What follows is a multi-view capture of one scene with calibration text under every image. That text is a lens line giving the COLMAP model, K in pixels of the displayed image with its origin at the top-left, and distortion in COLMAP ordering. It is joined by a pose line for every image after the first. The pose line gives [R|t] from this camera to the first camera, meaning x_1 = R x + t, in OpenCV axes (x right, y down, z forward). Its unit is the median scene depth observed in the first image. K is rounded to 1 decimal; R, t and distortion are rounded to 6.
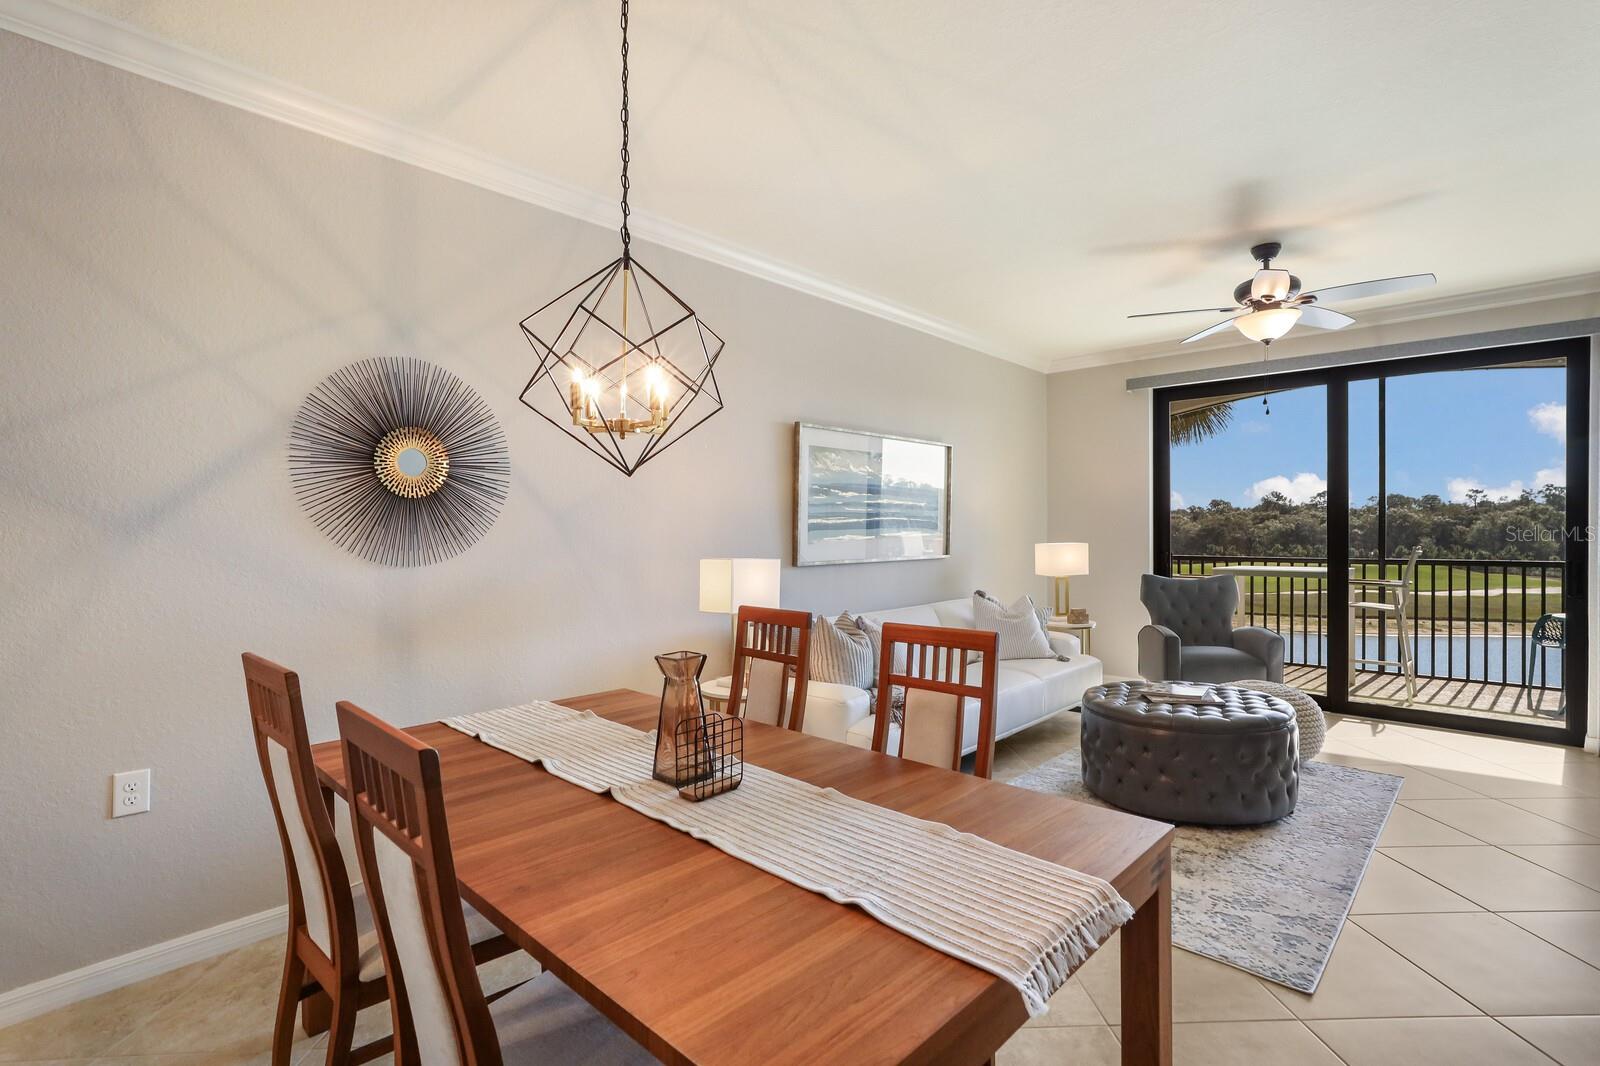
lens RADIAL K [[756.3, 0, 800.0], [0, 756.3, 533.0], [0, 0, 1]] dist [-0.026862, 0.015641]
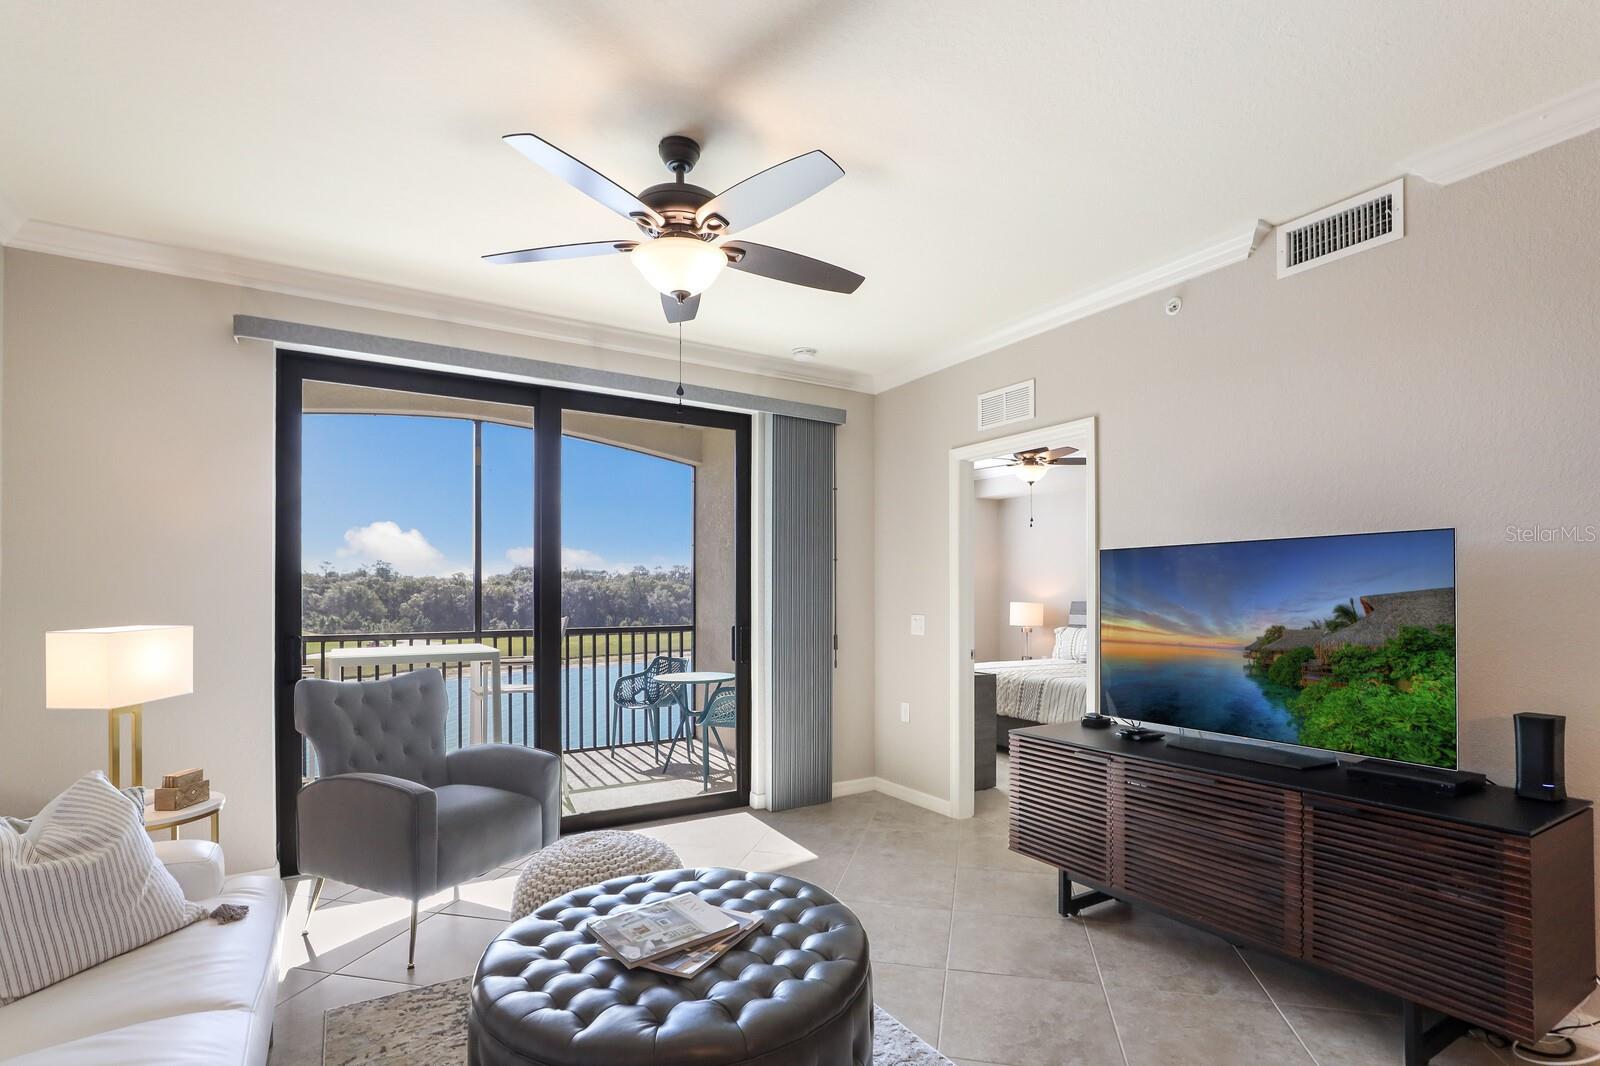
lens RADIAL K [[763.5, 0, 811.2], [0, 763.5, 586.0], [0, 0, 1]] dist [-0.032895, 0.015439]
pose [[0.255534, 0.013874, 0.966701, 0.030218], [0.005230, 0.999863, -0.015732, -0.002077], [-0.966786, 0.009076, 0.255426, 0.526511]]
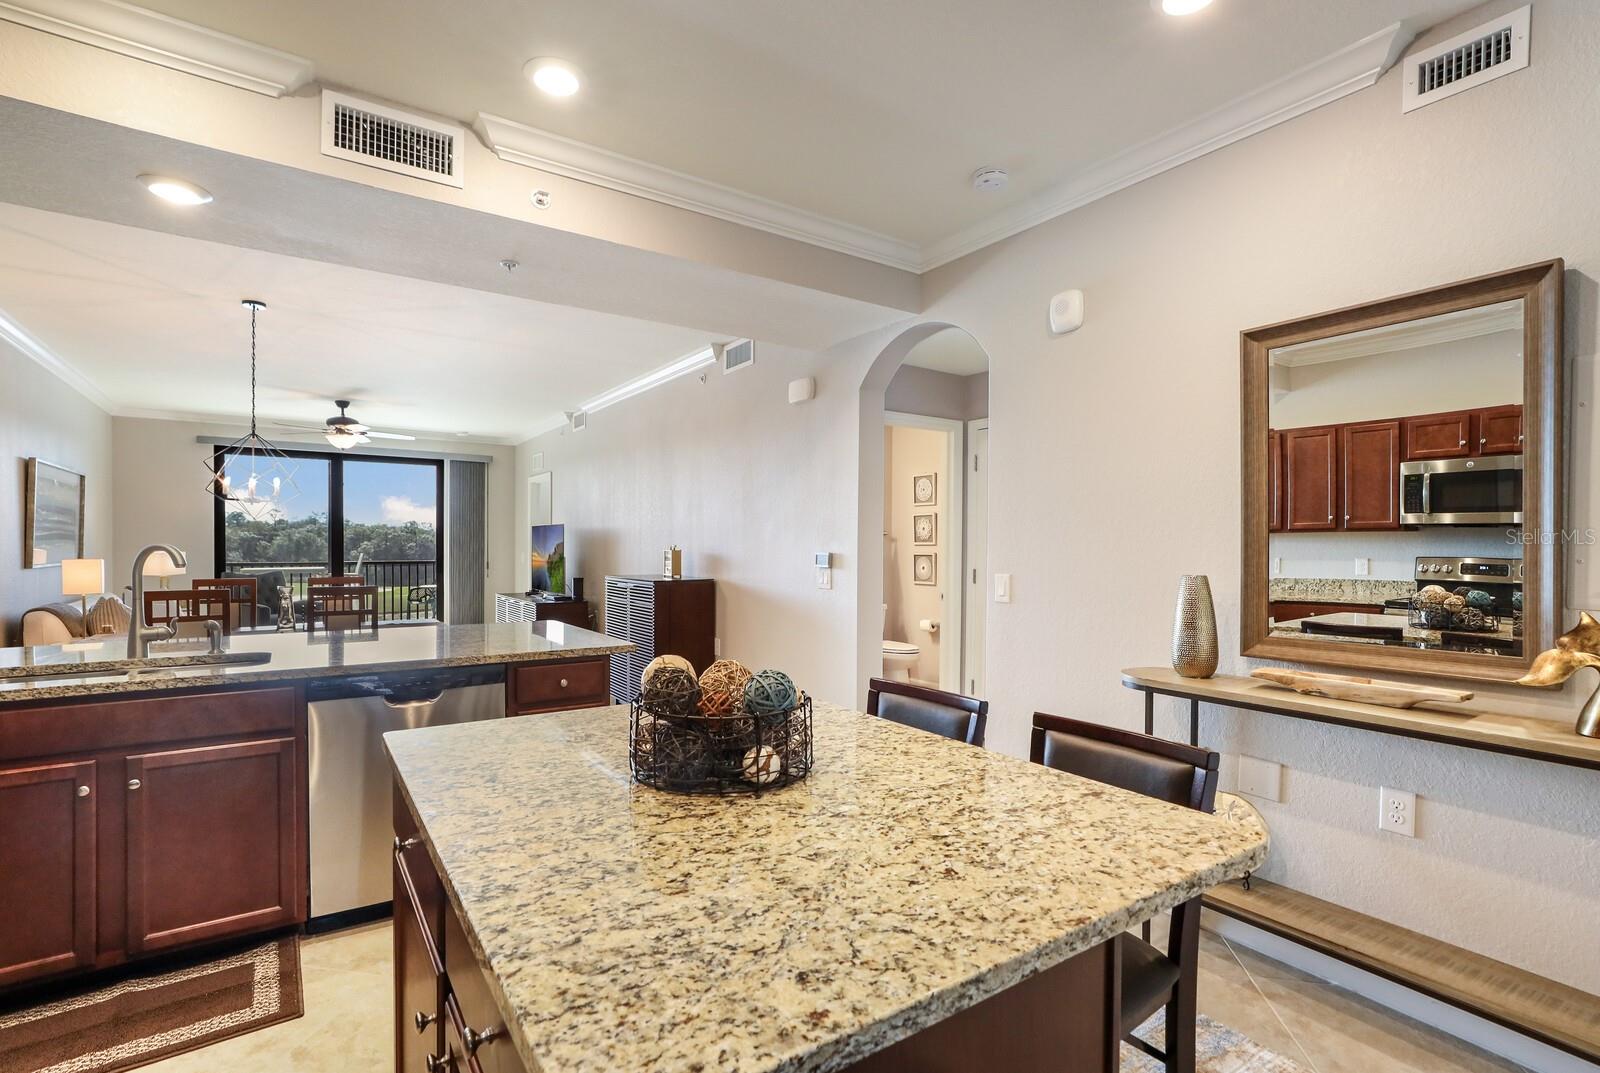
lens RADIAL K [[756.6, 0, 801.9], [0, 756.6, 552.3], [0, 0, 1]] dist [-0.026444, 0.014924]
pose [[0.216165, -0.005193, 0.976343, -0.765664], [-0.000588, 0.999985, 0.005449, 0.007051], [-0.976357, -0.001752, 0.216158, -0.449570]]
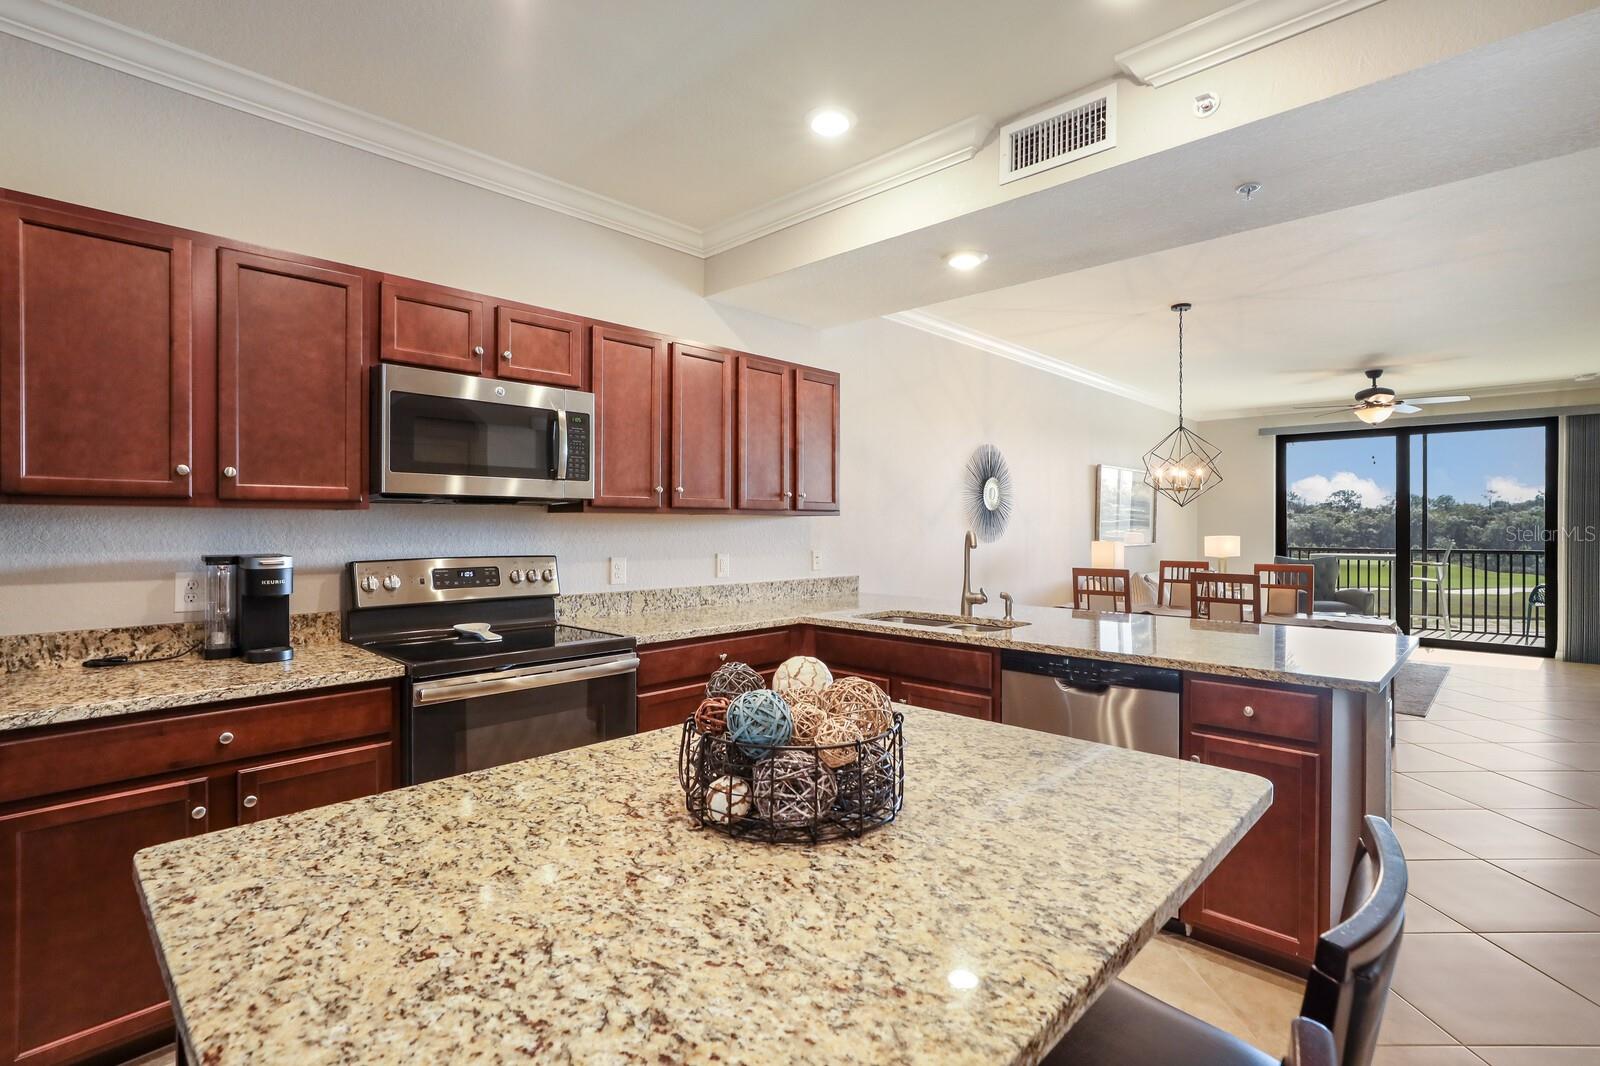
lens RADIAL K [[755.4, 0, 803.0], [0, 755.4, 527.9], [0, 0, 1]] dist [-0.026001, 0.013977]
pose [[0.999948, 0.004152, -0.009339, -0.523686], [-0.004179, 0.999987, -0.002824, 0.005066], [0.009327, 0.002863, 0.999952, -0.577411]]
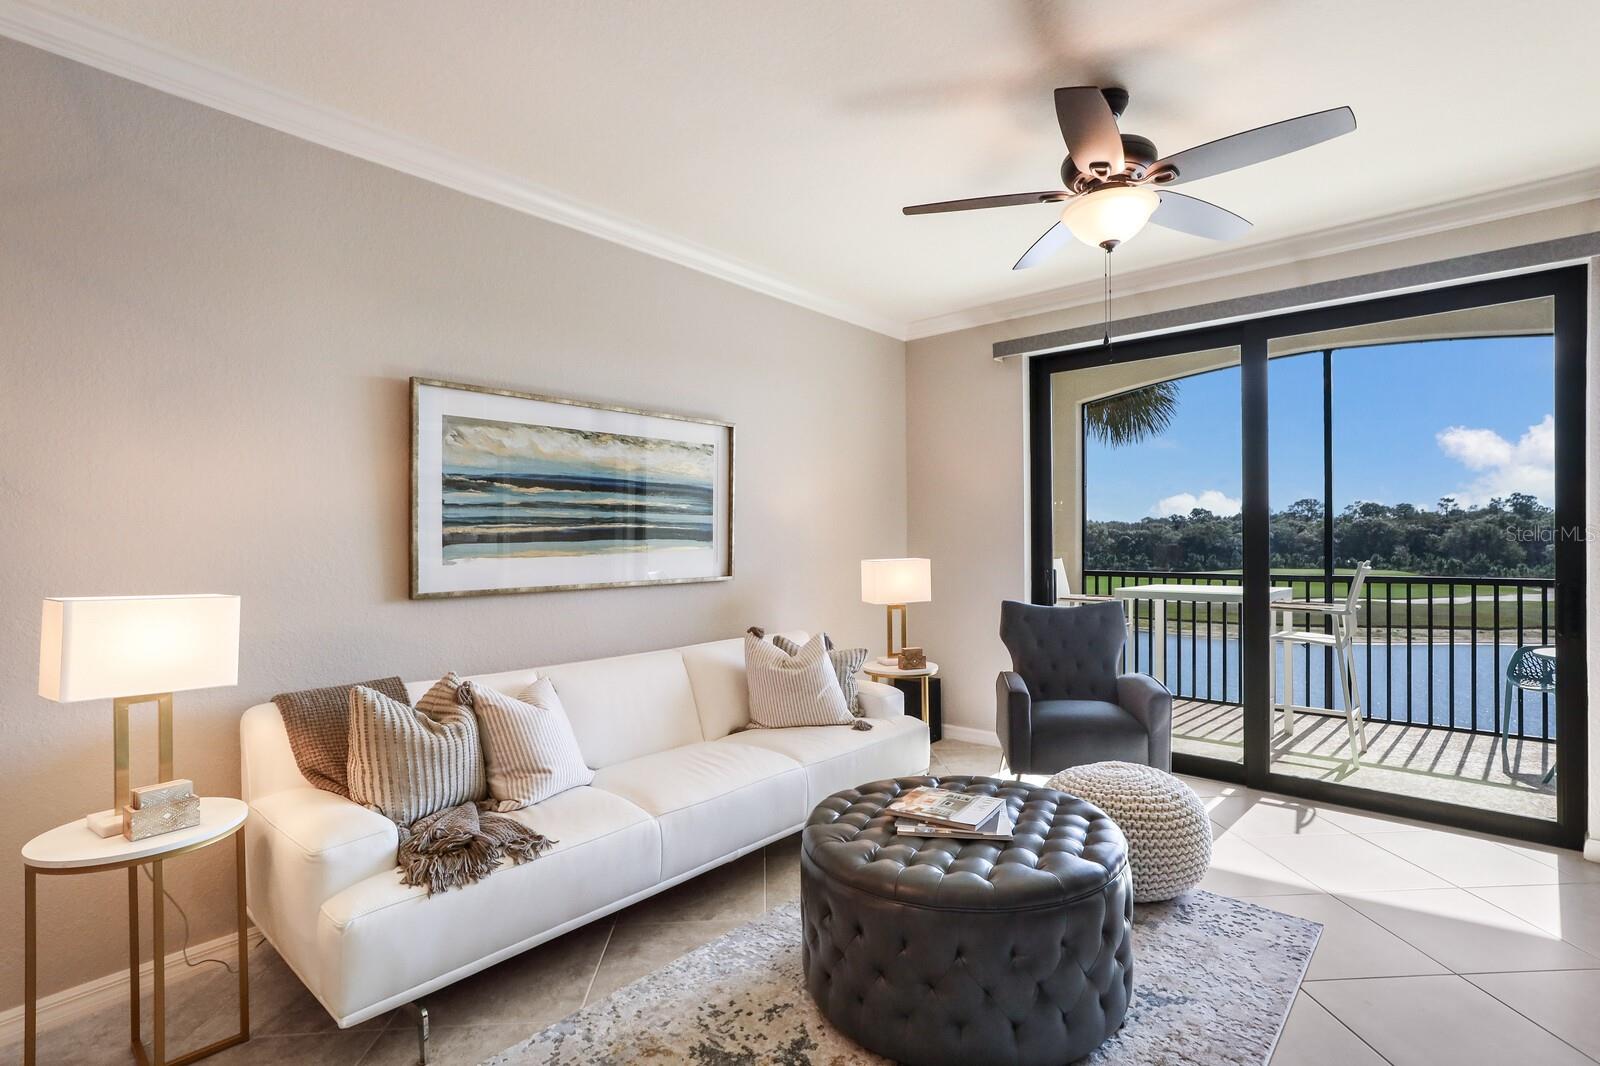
lens RADIAL K [[763.7, 0, 813.6], [0, 763.7, 539.1], [0, 0, 1]] dist [-0.026002, 0.013819]
pose [[0.999336, -0.002723, 0.036337, 0.248575], [0.002907, 0.999983, -0.004995, -0.002765], [-0.036323, 0.005097, 0.999327, 0.261599]]
